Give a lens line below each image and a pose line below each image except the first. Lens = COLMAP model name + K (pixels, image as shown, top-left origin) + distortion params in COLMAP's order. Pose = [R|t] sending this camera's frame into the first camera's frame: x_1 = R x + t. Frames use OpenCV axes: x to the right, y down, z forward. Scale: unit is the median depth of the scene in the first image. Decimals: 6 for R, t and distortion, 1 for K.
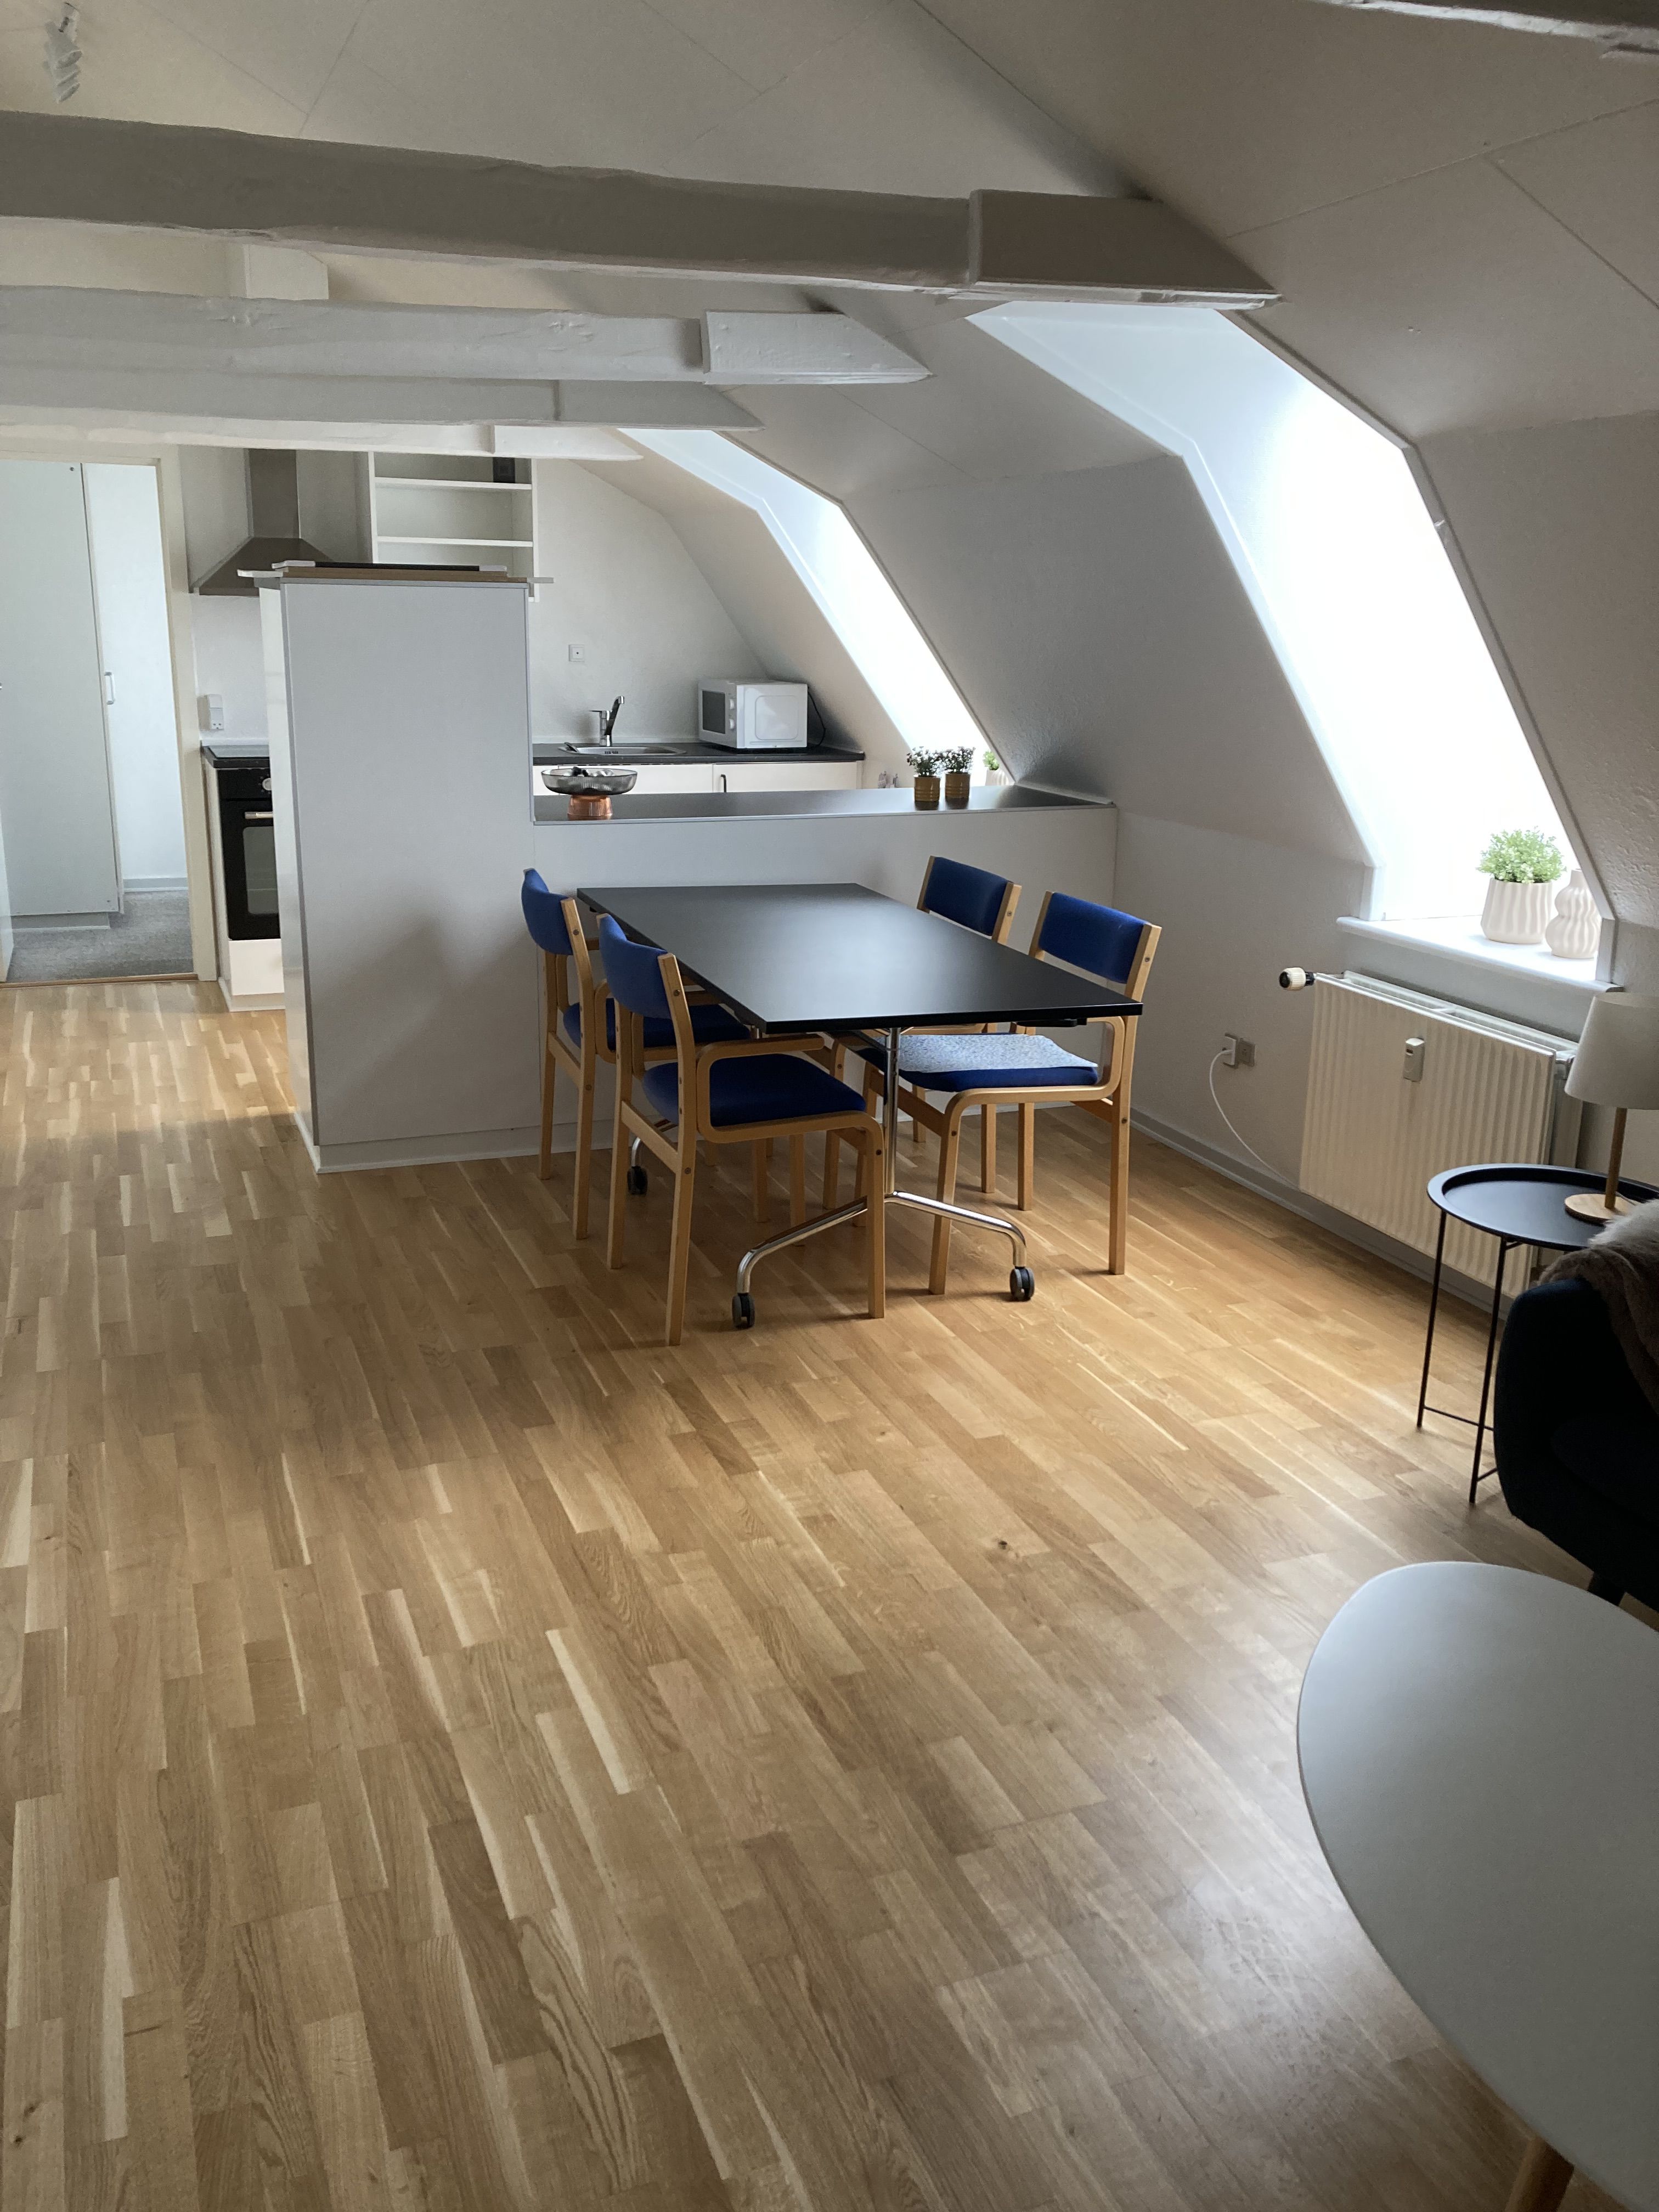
lens RADIAL K [[1840.2, 0, 814.4], [0, 1840.2, 1113.9], [0, 0, 1]] dist [0.116598, -0.159386]
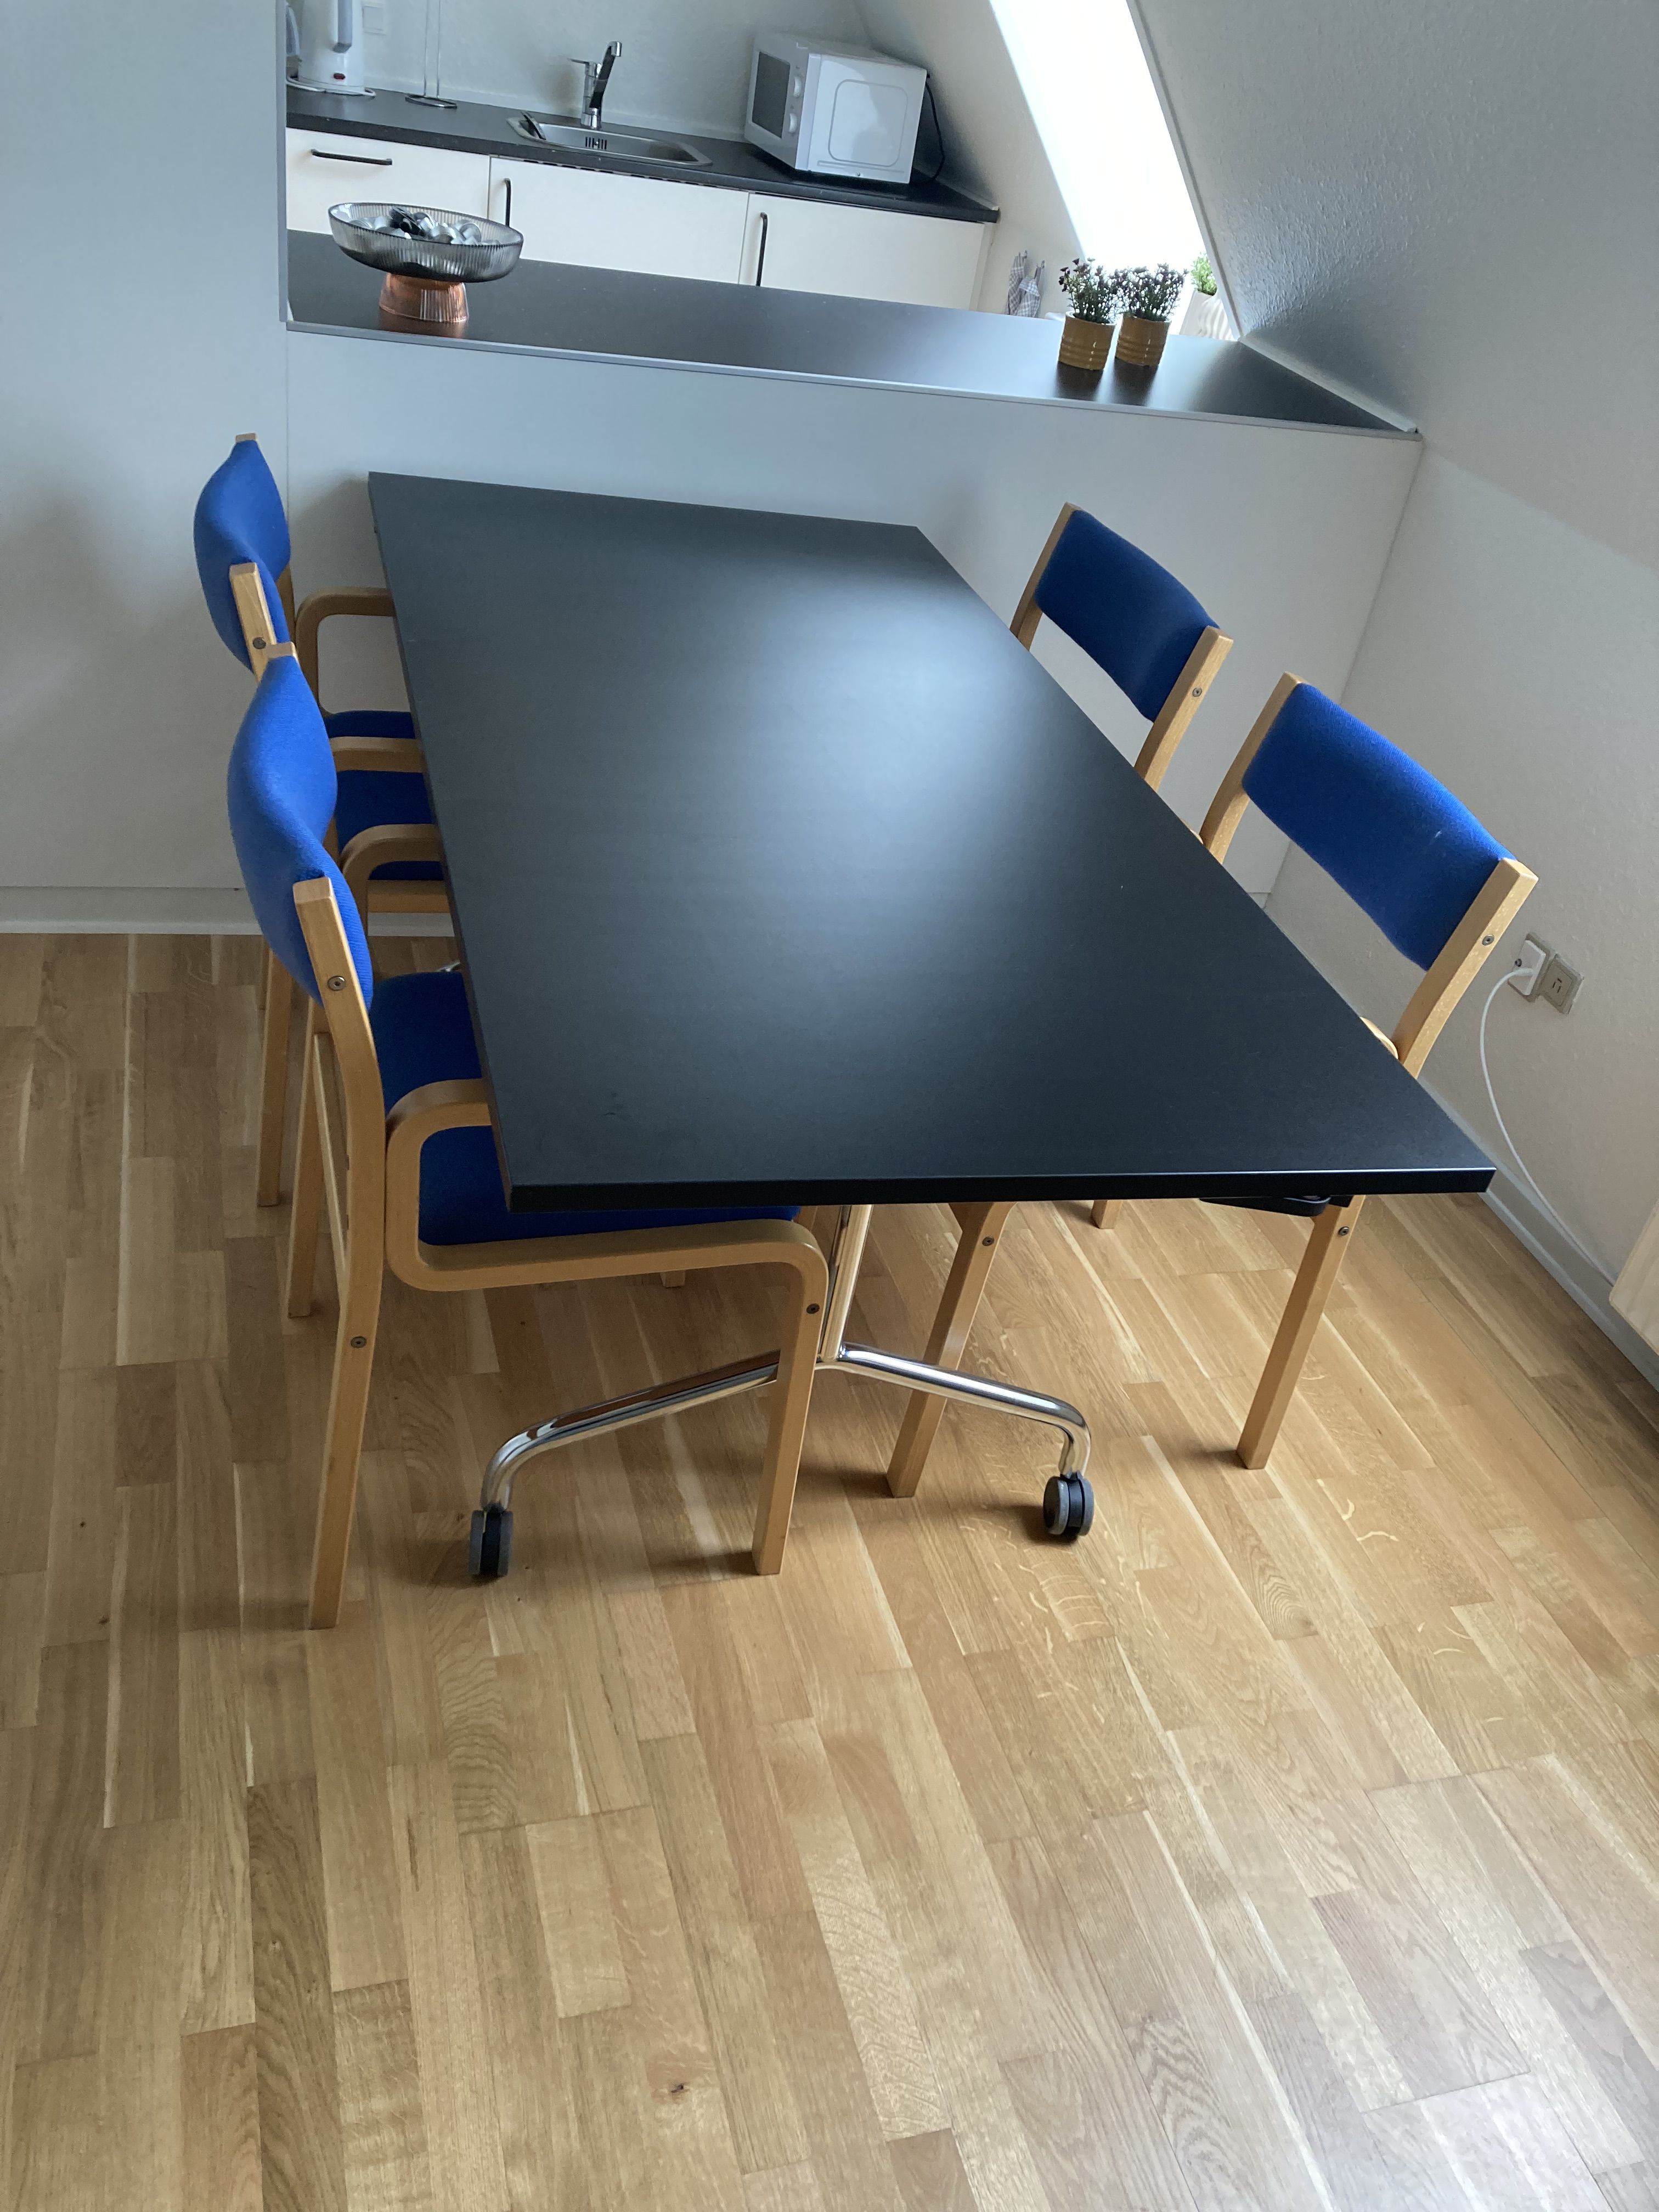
lens RADIAL K [[1838.0, 0, 812.5], [0, 1838.0, 1119.6], [0, 0, 1]] dist [0.009741, 0.011263]
pose [[0.986295, 0.164982, 0.001888, 0.025326], [-0.157627, 0.938822, 0.306215, -0.155815], [0.048747, -0.302316, 0.951960, 0.560418]]
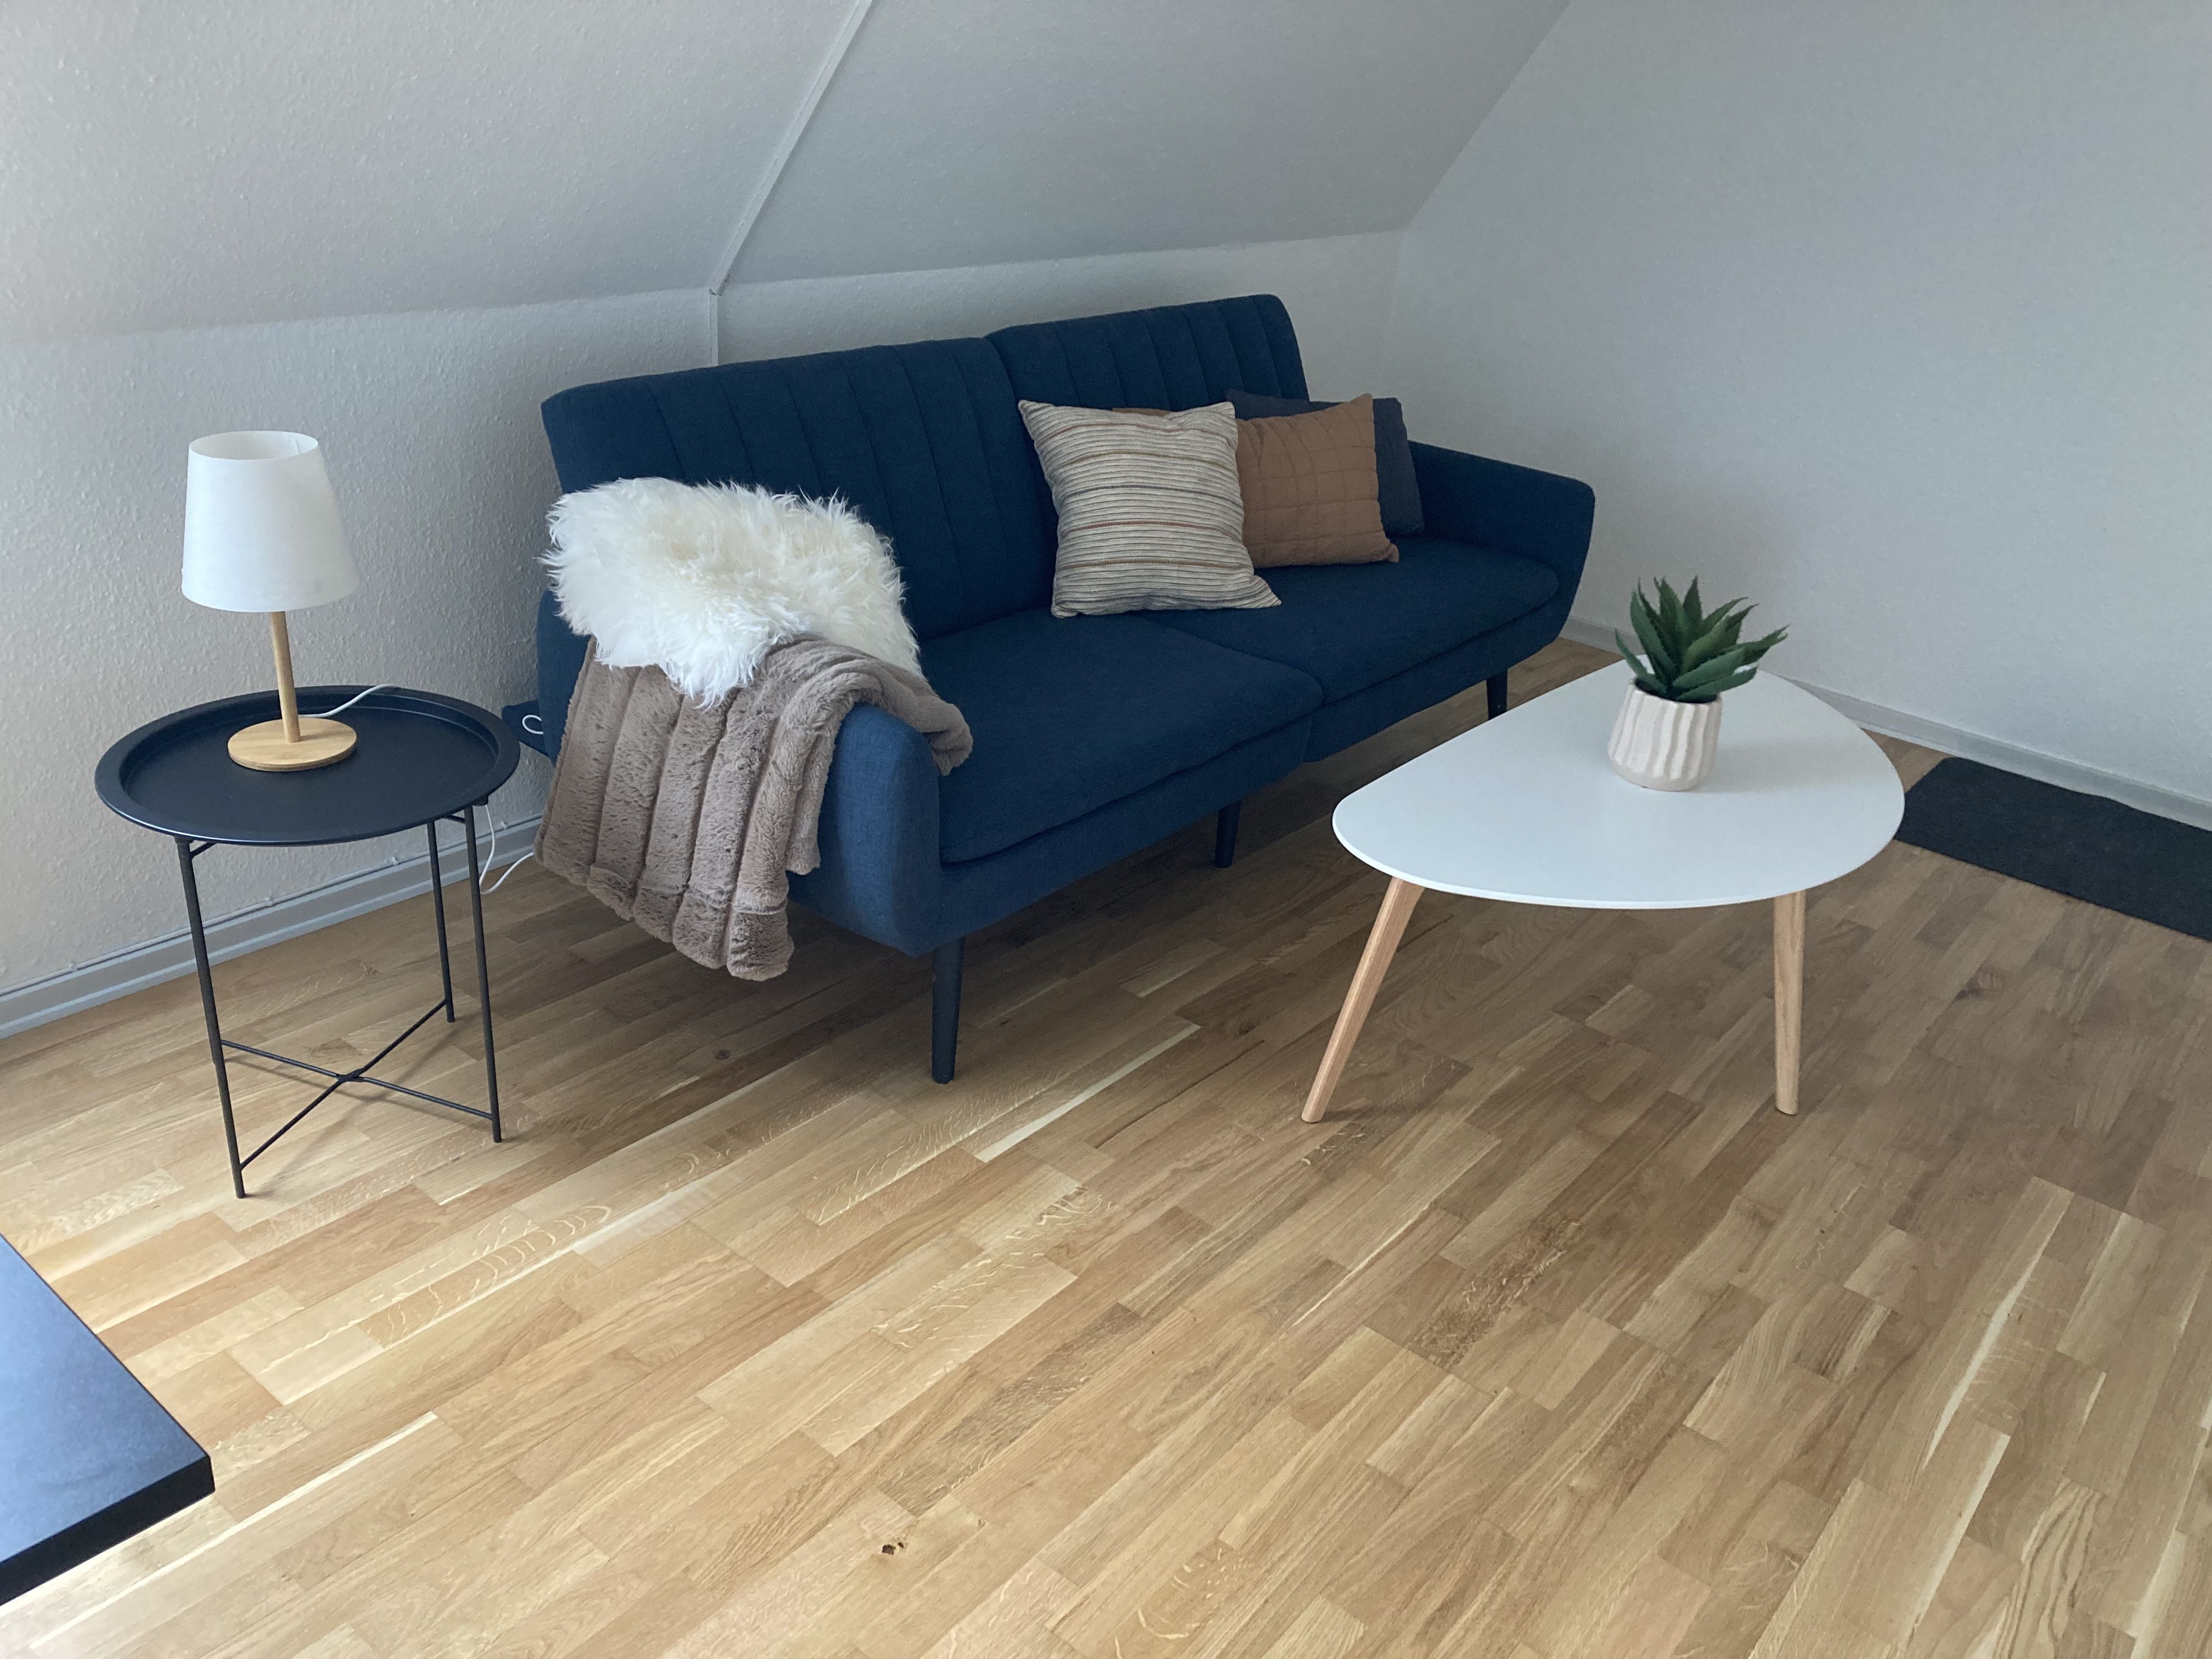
lens RADIAL K [[1840.2, 0, 1178.4], [0, 1840.2, 826.4], [0, 0, 1]] dist [0.116598, -0.159386]
pose [[-0.524741, -0.420668, 0.740058, -0.222548], [0.127089, 0.820909, 0.556738, -0.214006], [-0.841722, 0.386196, -0.377302, 0.798457]]
